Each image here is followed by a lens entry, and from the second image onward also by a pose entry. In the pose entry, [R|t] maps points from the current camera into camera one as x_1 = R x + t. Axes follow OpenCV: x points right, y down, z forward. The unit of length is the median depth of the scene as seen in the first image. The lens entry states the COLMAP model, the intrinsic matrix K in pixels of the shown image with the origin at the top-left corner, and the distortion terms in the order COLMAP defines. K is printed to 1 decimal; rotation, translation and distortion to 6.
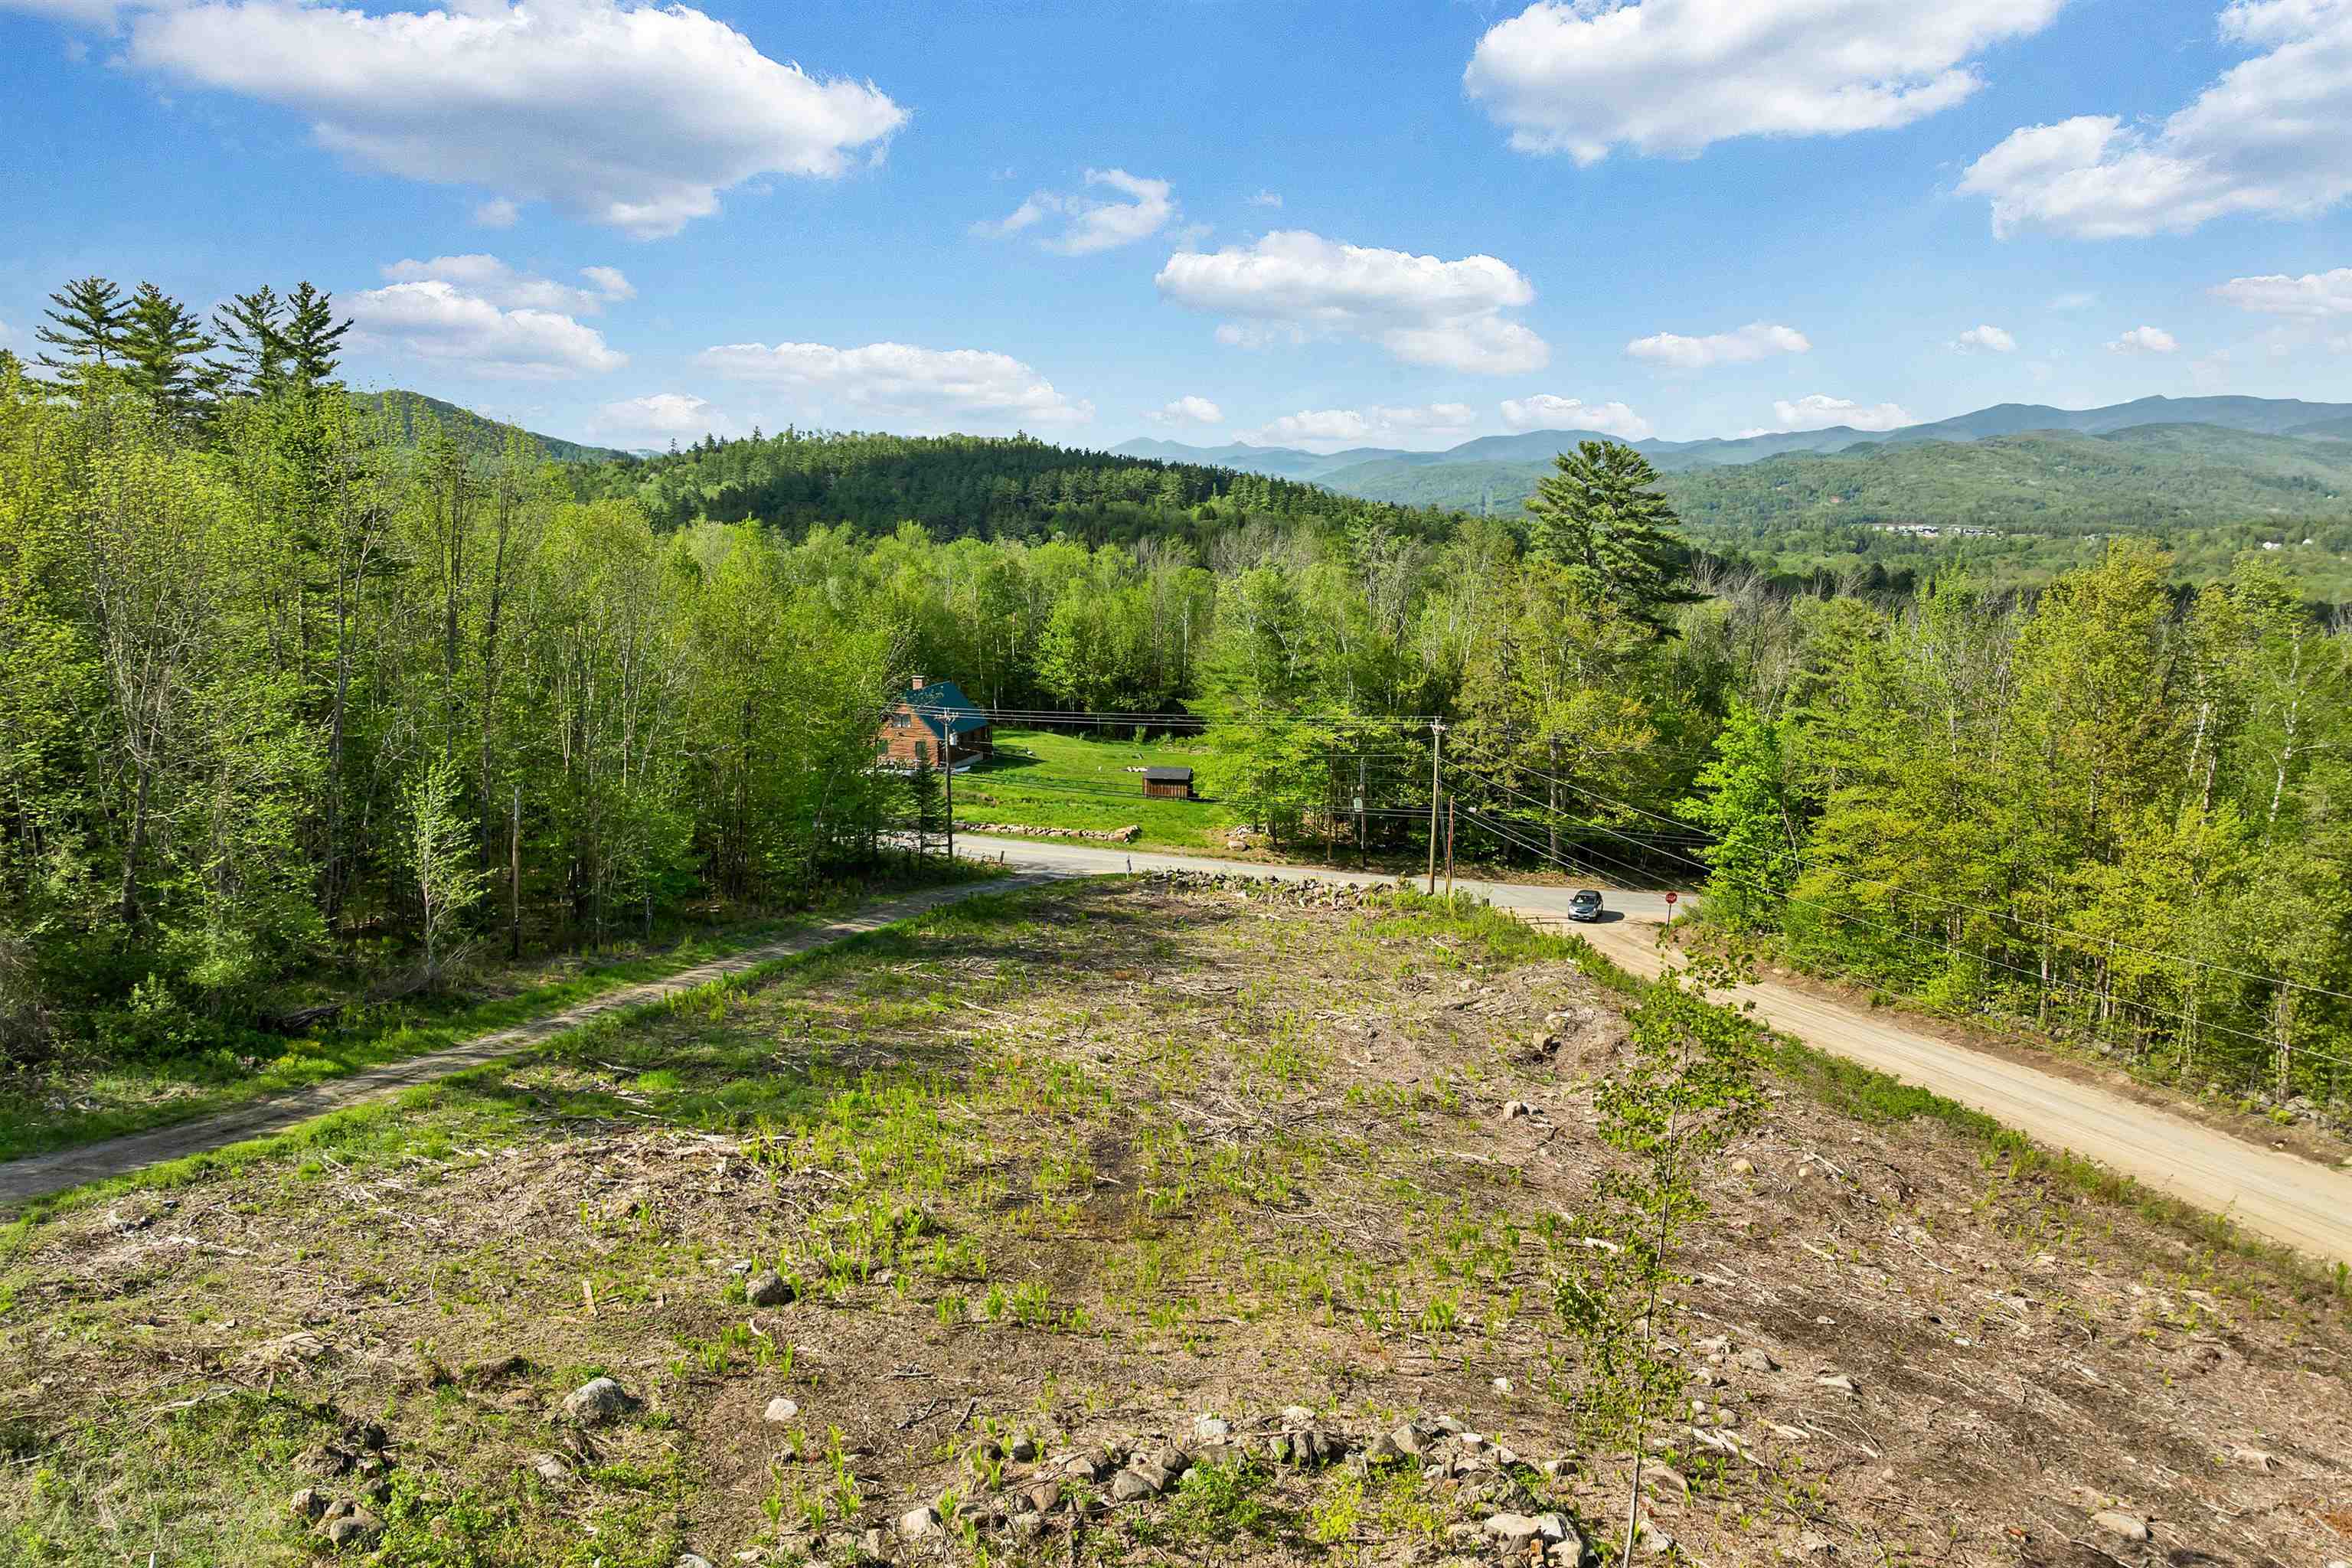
lens RADIAL K [[1686.5, 0, 1181.8], [0, 1686.5, 781.1], [0, 0, 1]] dist [-0.029357, -0.020811]
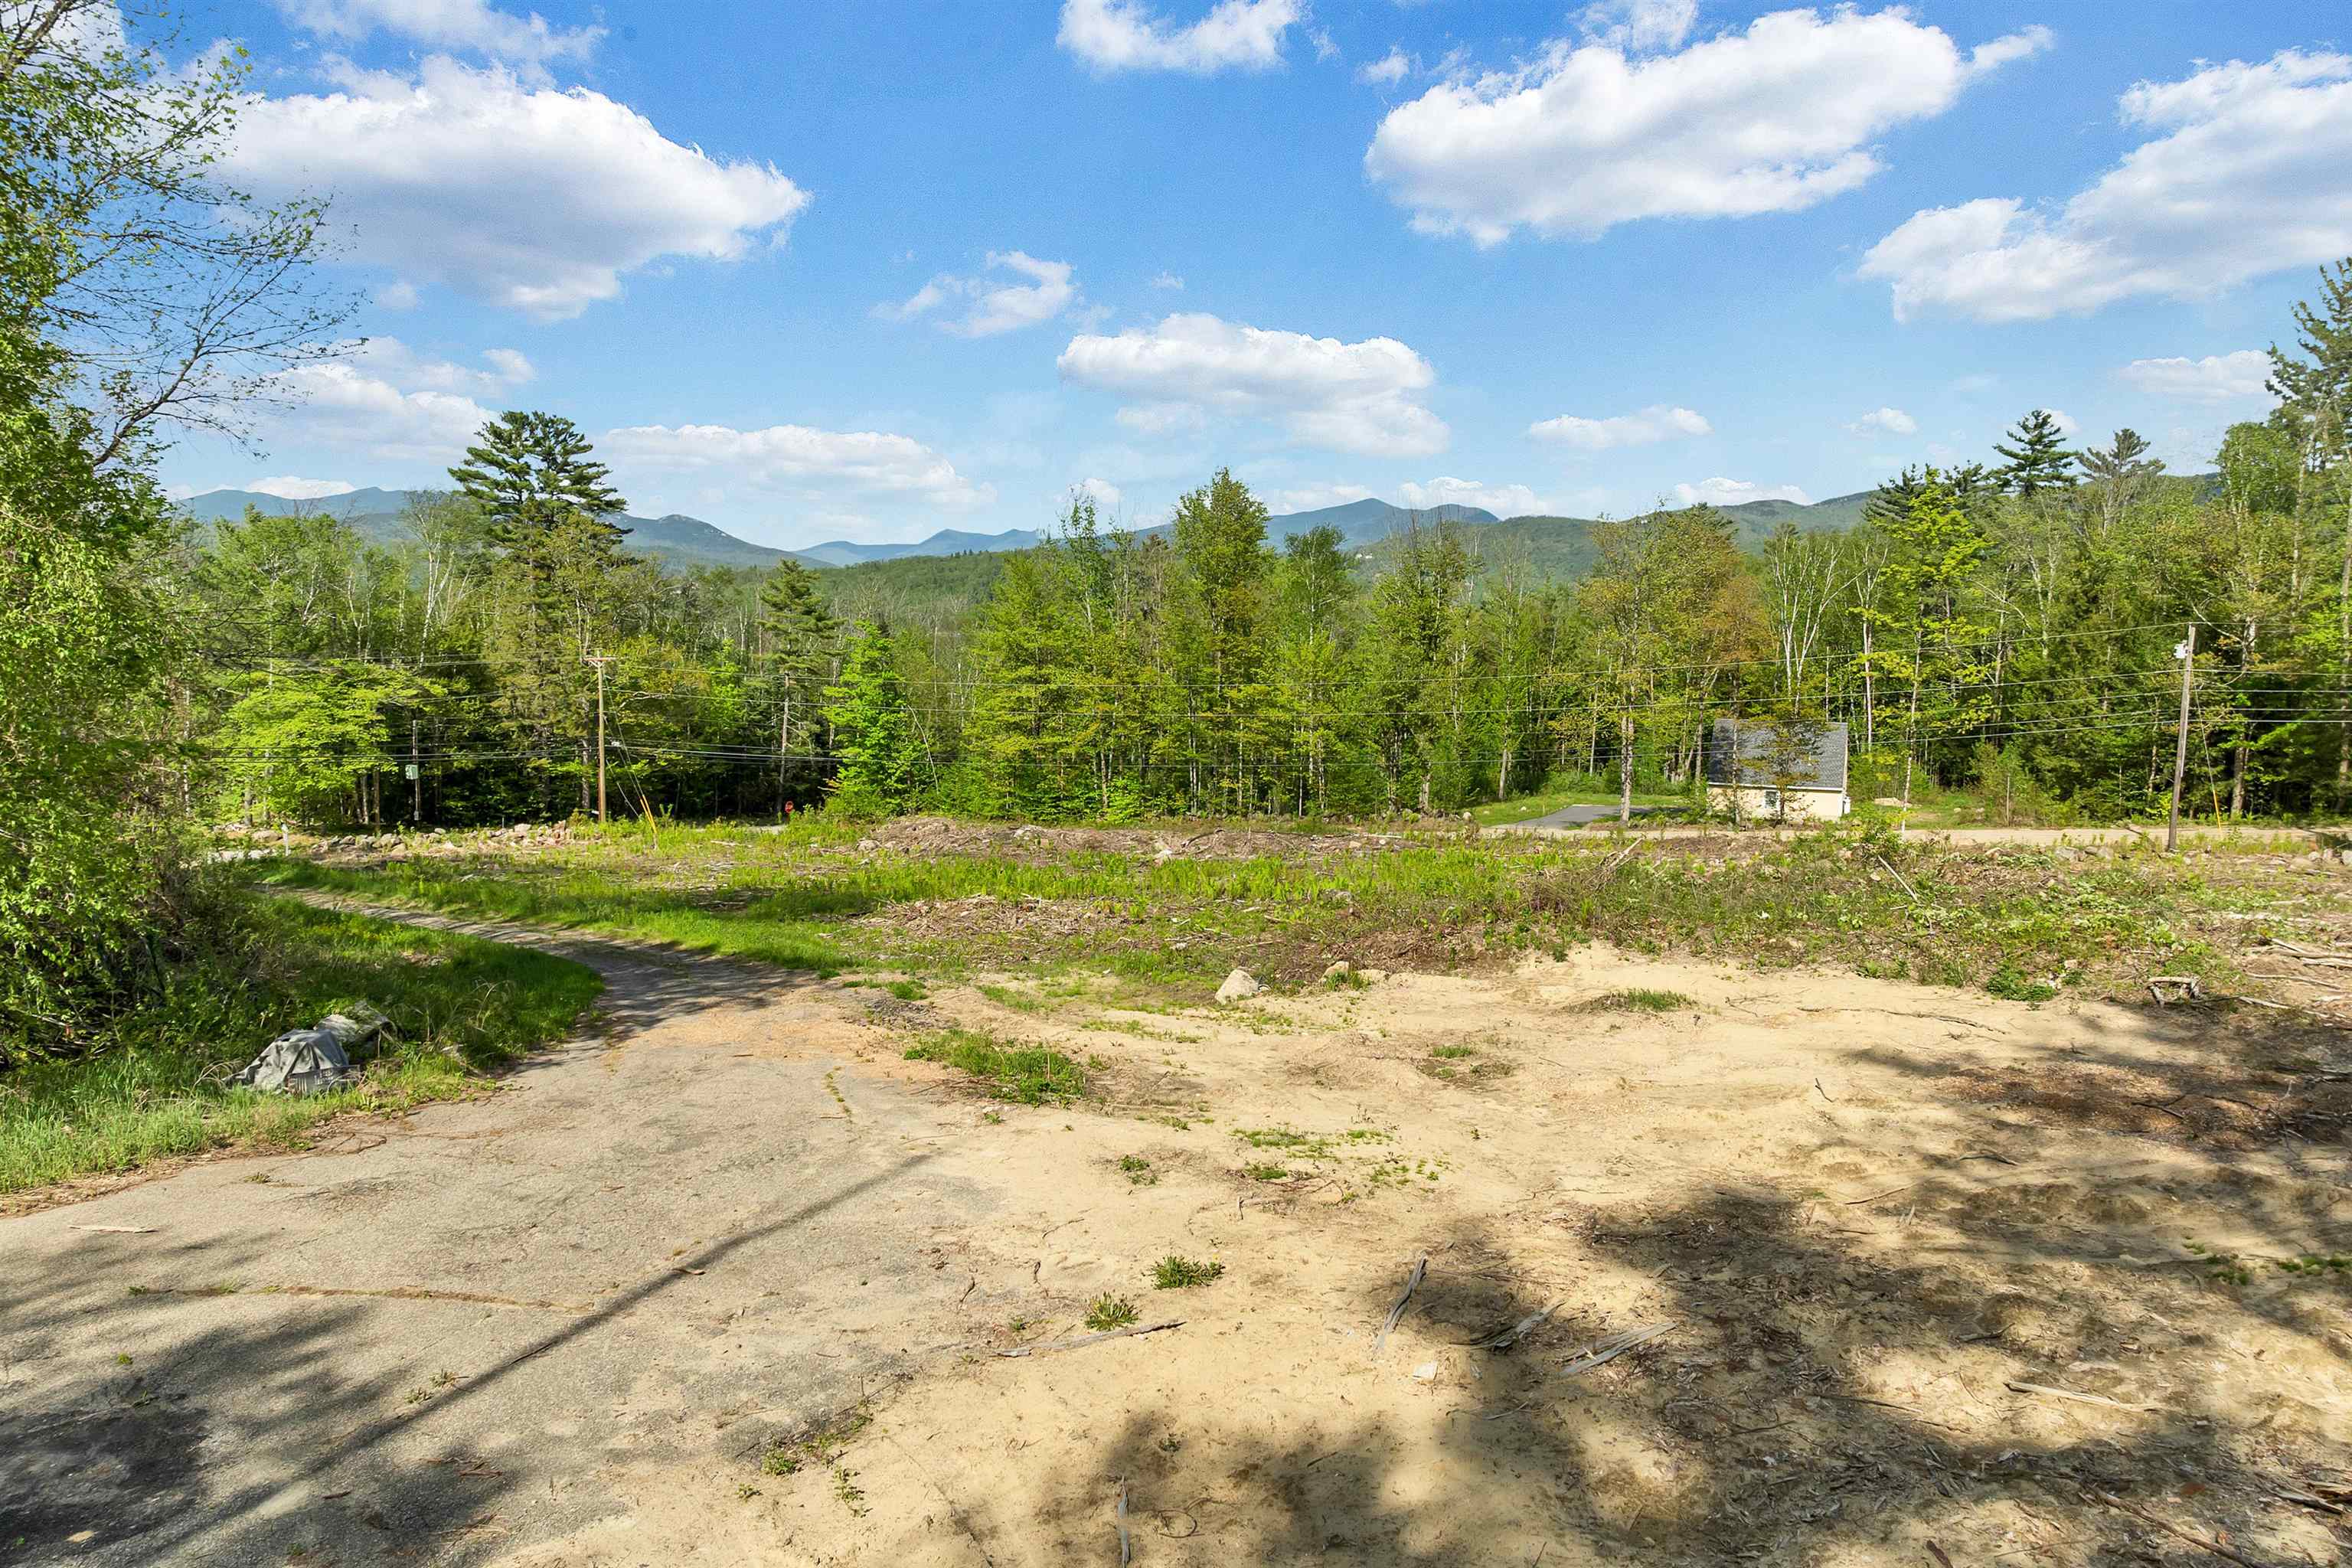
lens RADIAL K [[1686.5, 0, 1181.8], [0, 1686.5, 781.1], [0, 0, 1]] dist [-0.029357, -0.020811]
pose [[0.566036, -0.085786, 0.819905, -0.415207], [0.128459, 0.991600, 0.015067, 0.060239], [-0.814310, 0.096796, 0.572302, 0.129437]]
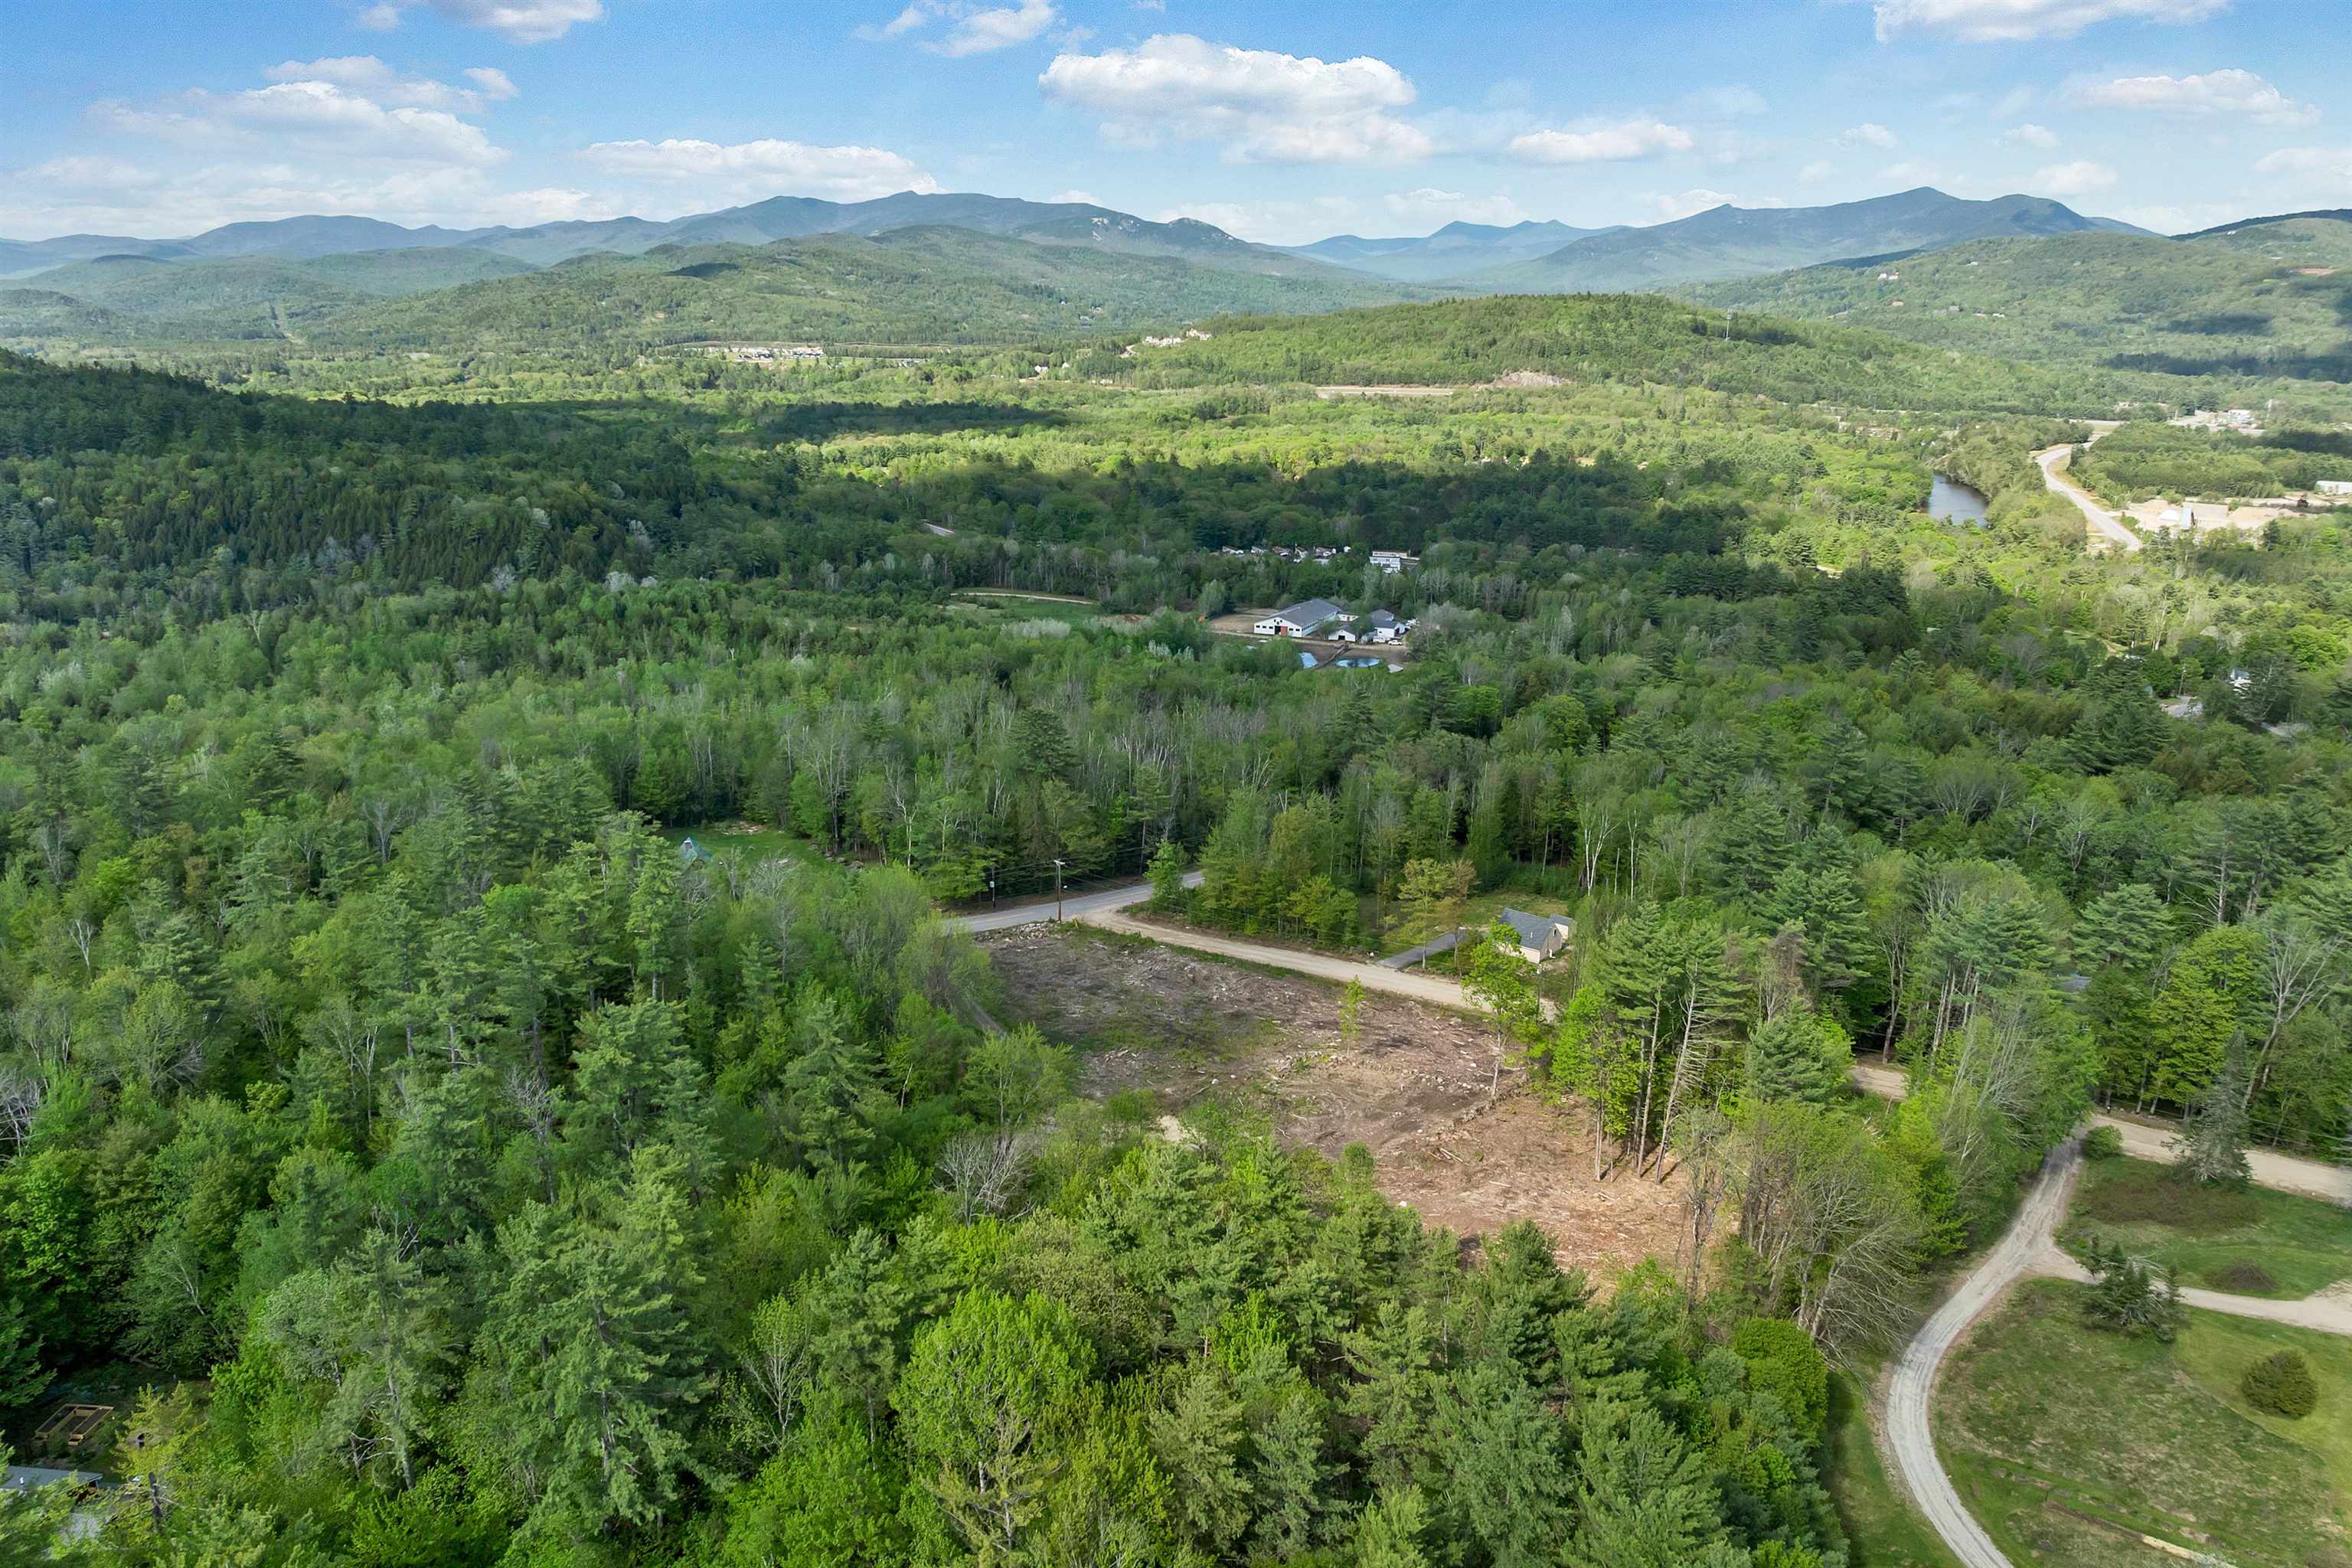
lens RADIAL K [[1686.5, 0, 1181.8], [0, 1686.5, 781.1], [0, 0, 1]] dist [-0.029357, -0.020811]
pose [[0.779926, -0.176823, 0.600374, -1.122211], [0.101801, 0.982327, 0.157071, -0.489612], [-0.617537, -0.061385, 0.784143, -1.070898]]
